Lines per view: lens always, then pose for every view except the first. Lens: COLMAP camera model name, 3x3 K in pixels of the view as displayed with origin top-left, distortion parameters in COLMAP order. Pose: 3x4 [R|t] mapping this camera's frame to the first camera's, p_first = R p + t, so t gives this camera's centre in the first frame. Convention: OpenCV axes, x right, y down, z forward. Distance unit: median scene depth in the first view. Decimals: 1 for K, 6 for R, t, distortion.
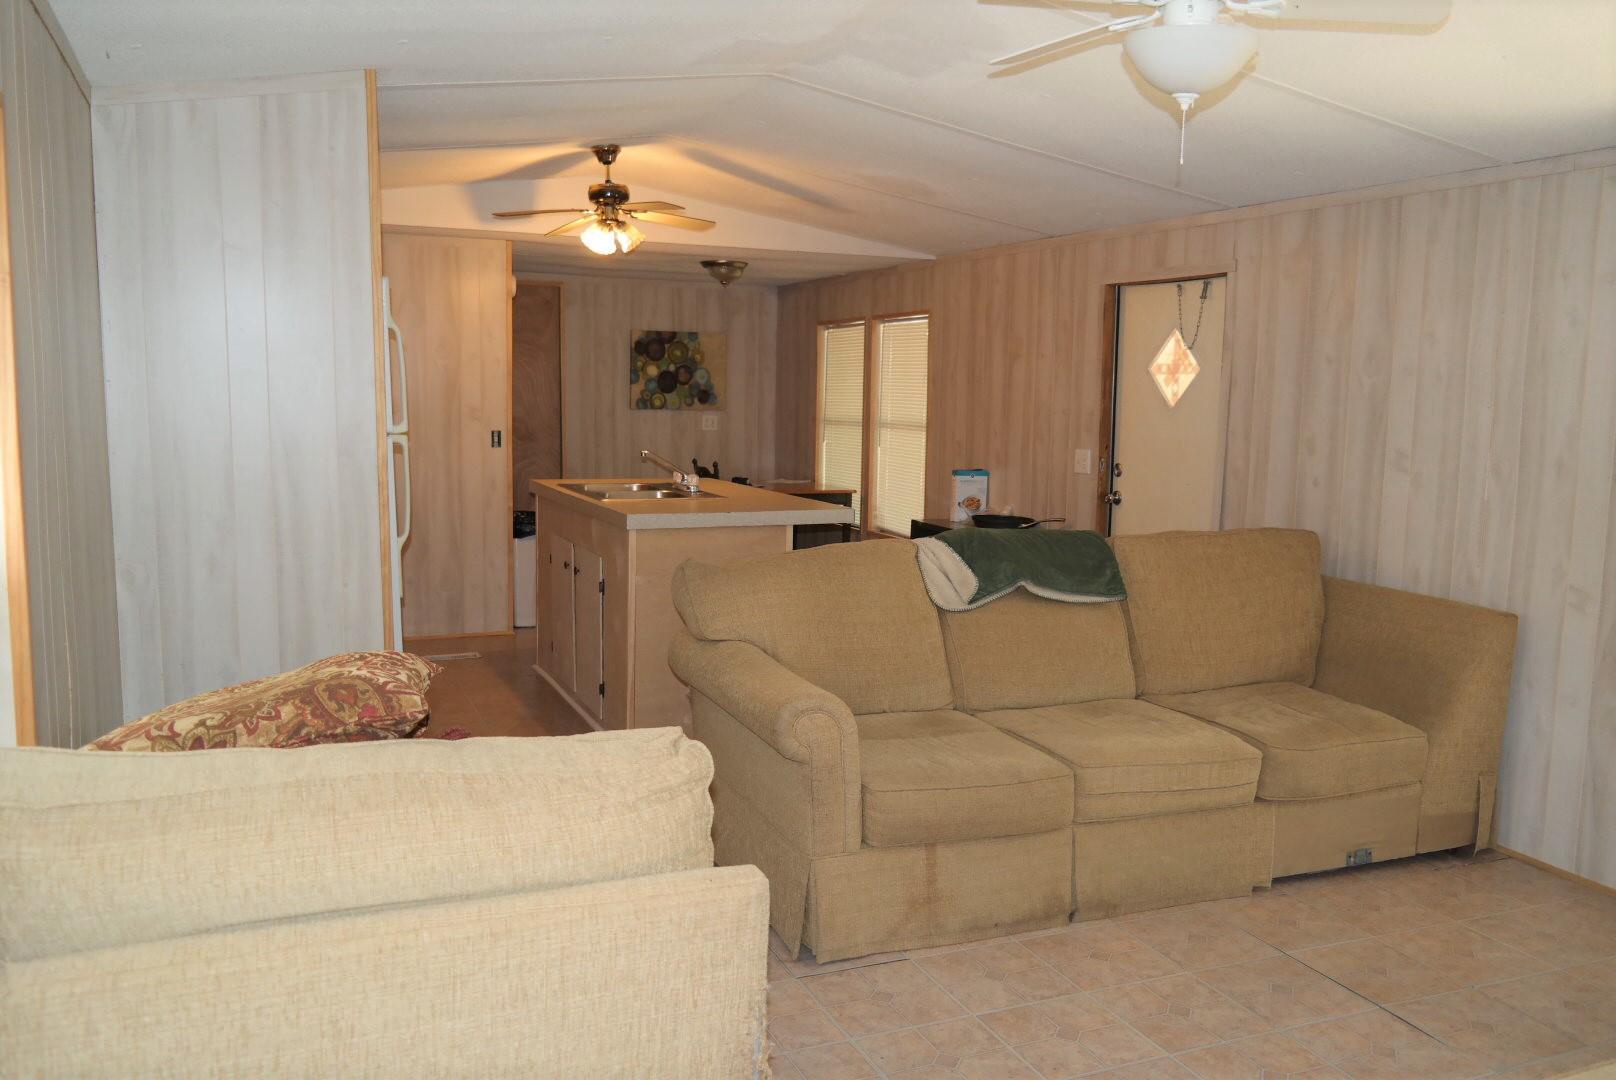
lens RADIAL K [[1297.9, 0, 815.6], [0, 1297.9, 541.8], [0, 0, 1]] dist [-0.000981, -0.003623]
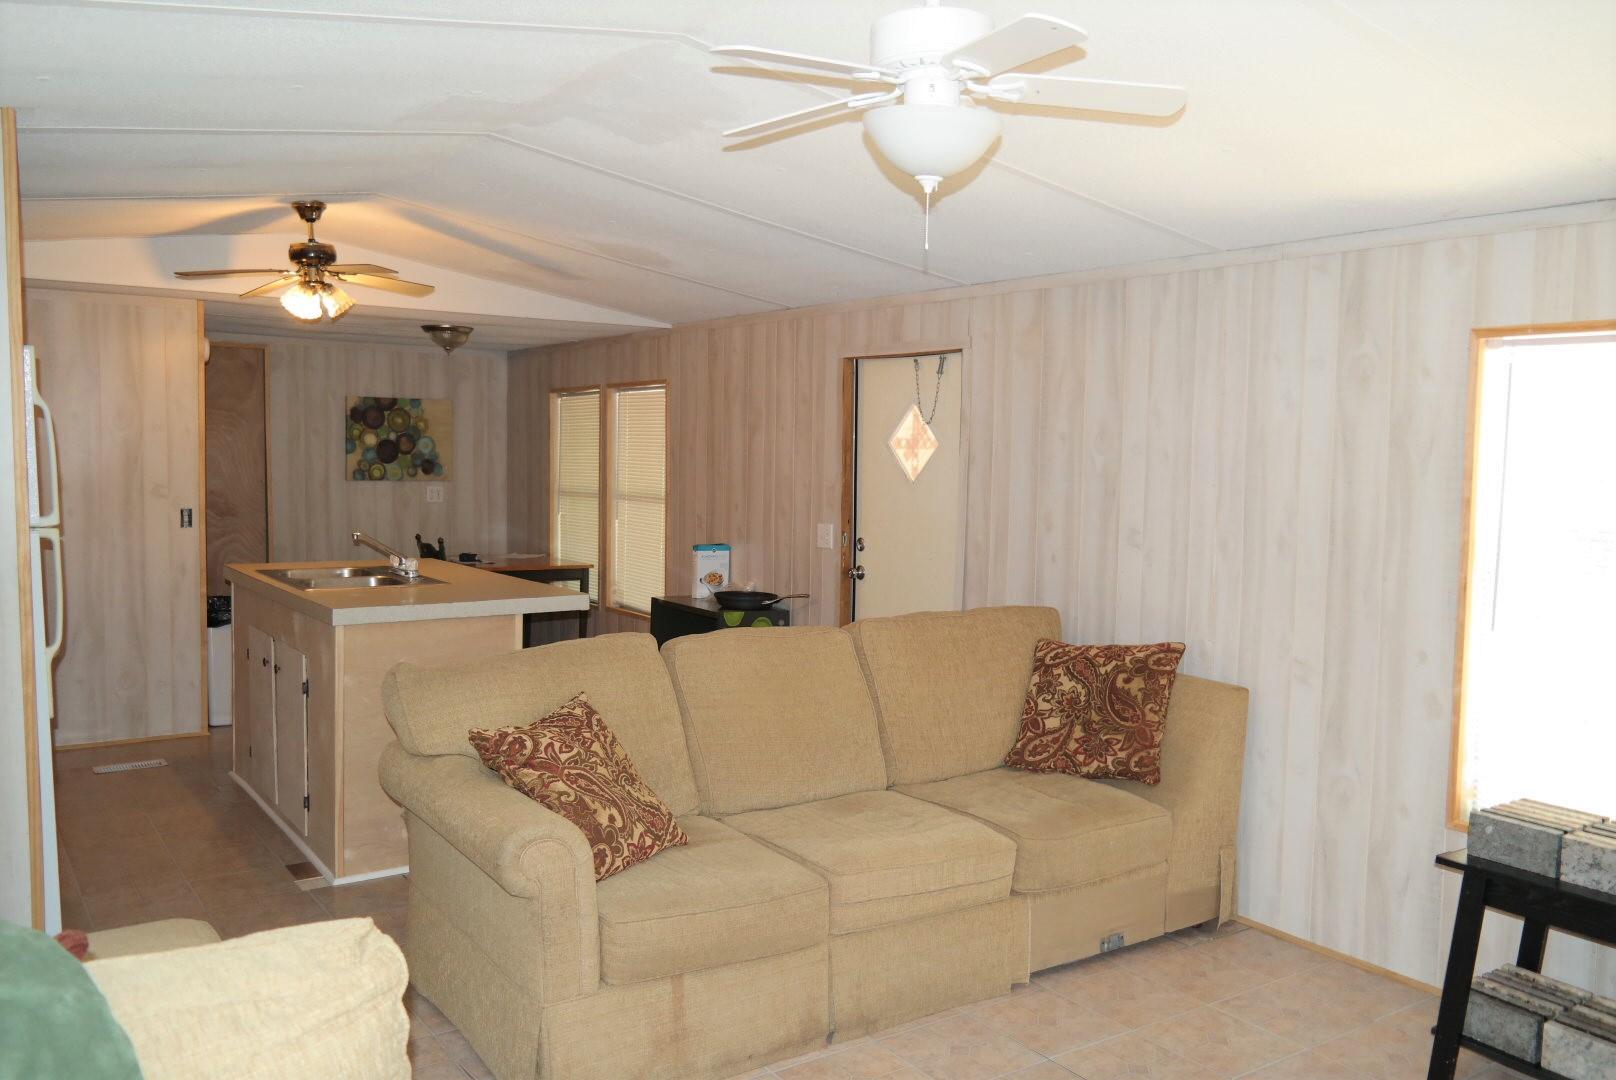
lens RADIAL K [[1297.9, 0, 813.5], [0, 1297.9, 539.1], [0, 0, 1]] dist [-0.000981, -0.003623]
pose [[0.980572, -0.015295, 0.195563, 0.006733], [0.024448, 0.998711, -0.044476, -0.022648], [-0.194631, 0.048393, 0.979682, 0.055367]]
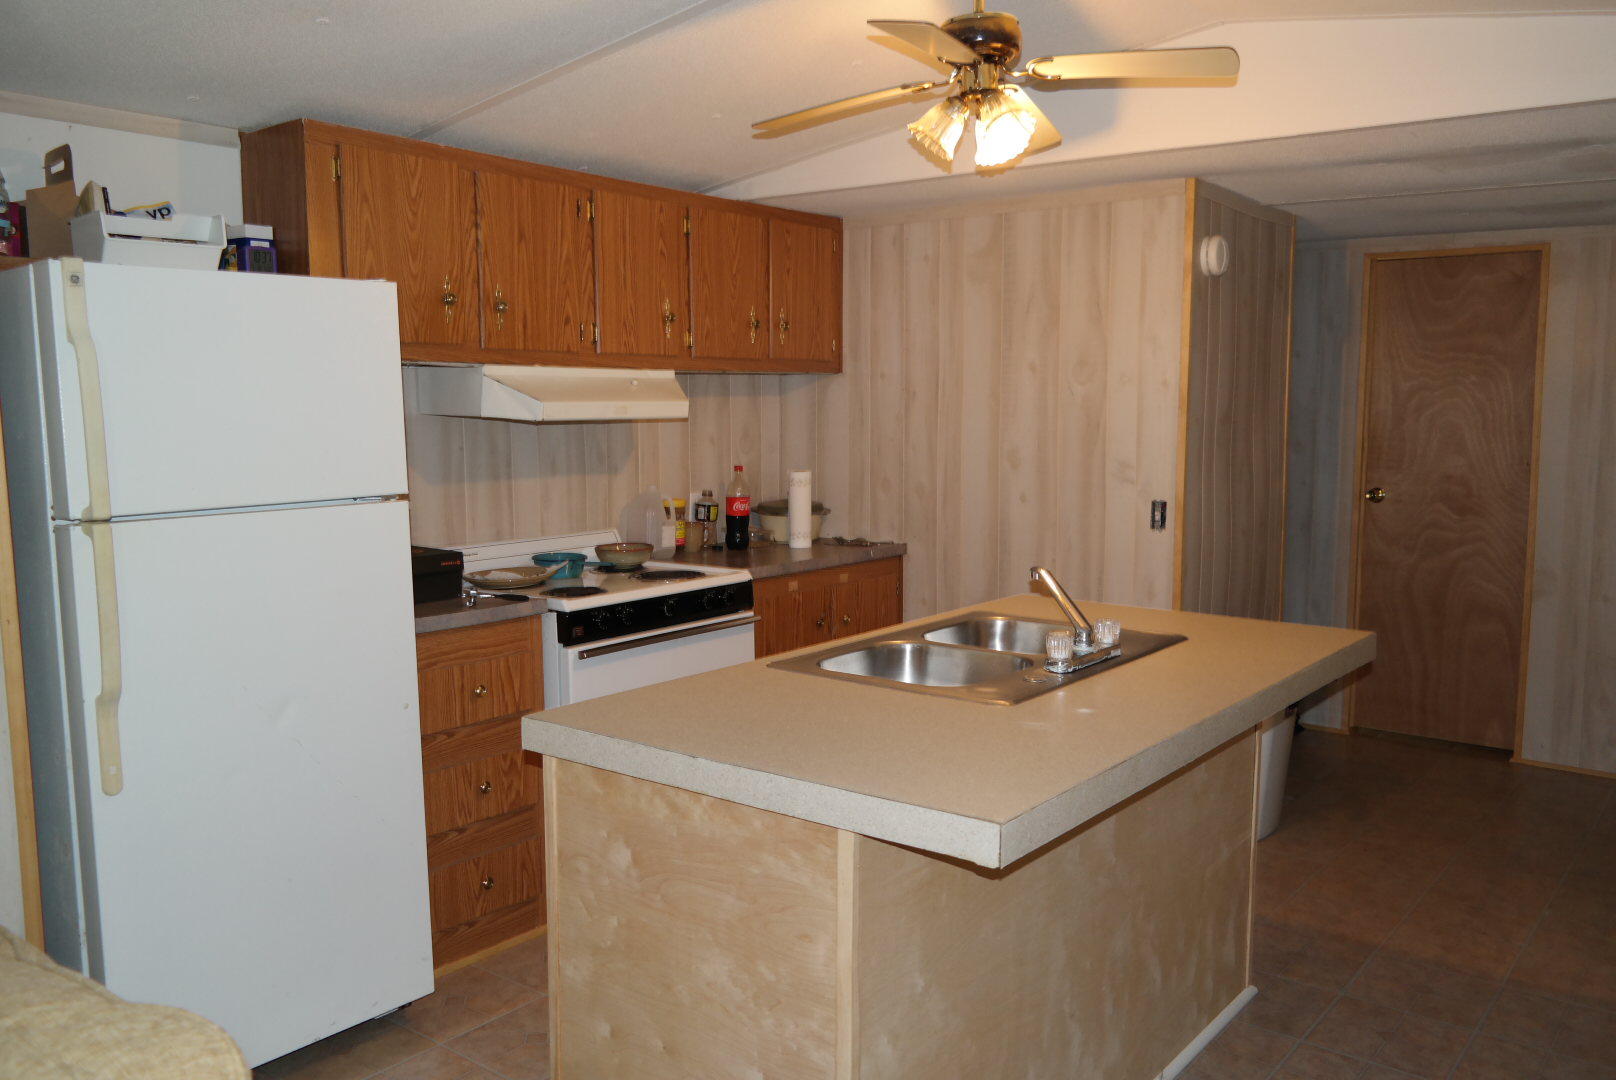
lens RADIAL K [[1297.9, 0, 815.8], [0, 1297.9, 537.9], [0, 0, 1]] dist [-0.000981, -0.003623]
pose [[0.484487, 0.075593, -0.871526, 0.315213], [-0.098432, 0.994643, 0.031553, -0.115371], [0.869243, 0.070499, 0.489333, 0.912276]]
